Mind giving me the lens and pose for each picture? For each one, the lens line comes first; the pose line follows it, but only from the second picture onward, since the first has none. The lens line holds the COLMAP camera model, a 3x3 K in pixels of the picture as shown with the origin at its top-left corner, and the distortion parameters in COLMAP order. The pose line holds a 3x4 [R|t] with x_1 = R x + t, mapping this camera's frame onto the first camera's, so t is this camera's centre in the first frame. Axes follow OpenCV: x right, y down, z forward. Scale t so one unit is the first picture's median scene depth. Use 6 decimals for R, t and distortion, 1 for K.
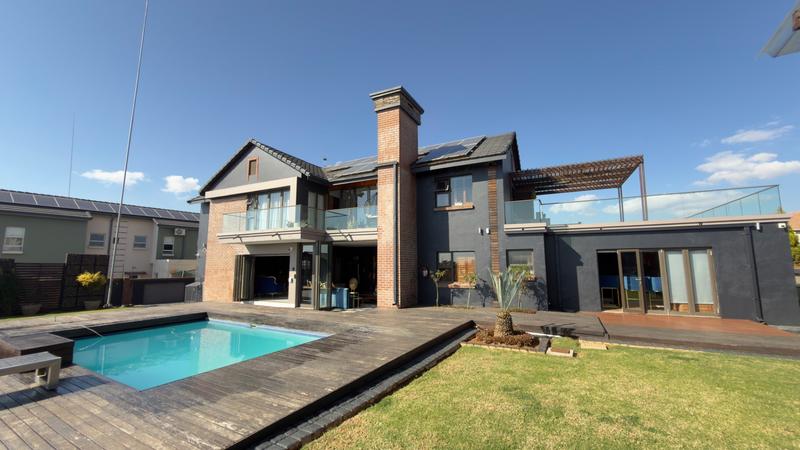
lens RADIAL K [[316.7, 0, 400.4], [0, 316.7, 225.3], [0, 0, 1]] dist [-0.002225, 0.000531]
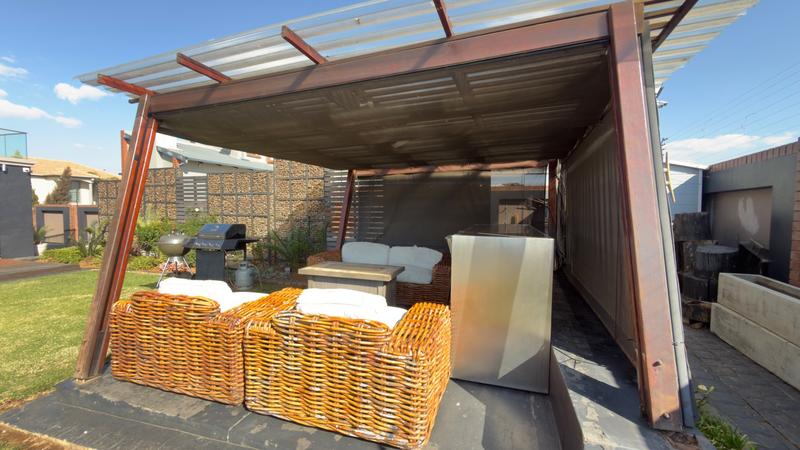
lens RADIAL K [[316.7, 0, 399.7], [0, 316.7, 224.8], [0, 0, 1]] dist [-0.002225, 0.000531]
pose [[-0.203192, -0.045218, 0.978094, -0.170947], [-0.128564, 0.991517, 0.019130, 0.001771], [-0.970662, -0.121861, -0.207282, -0.081311]]
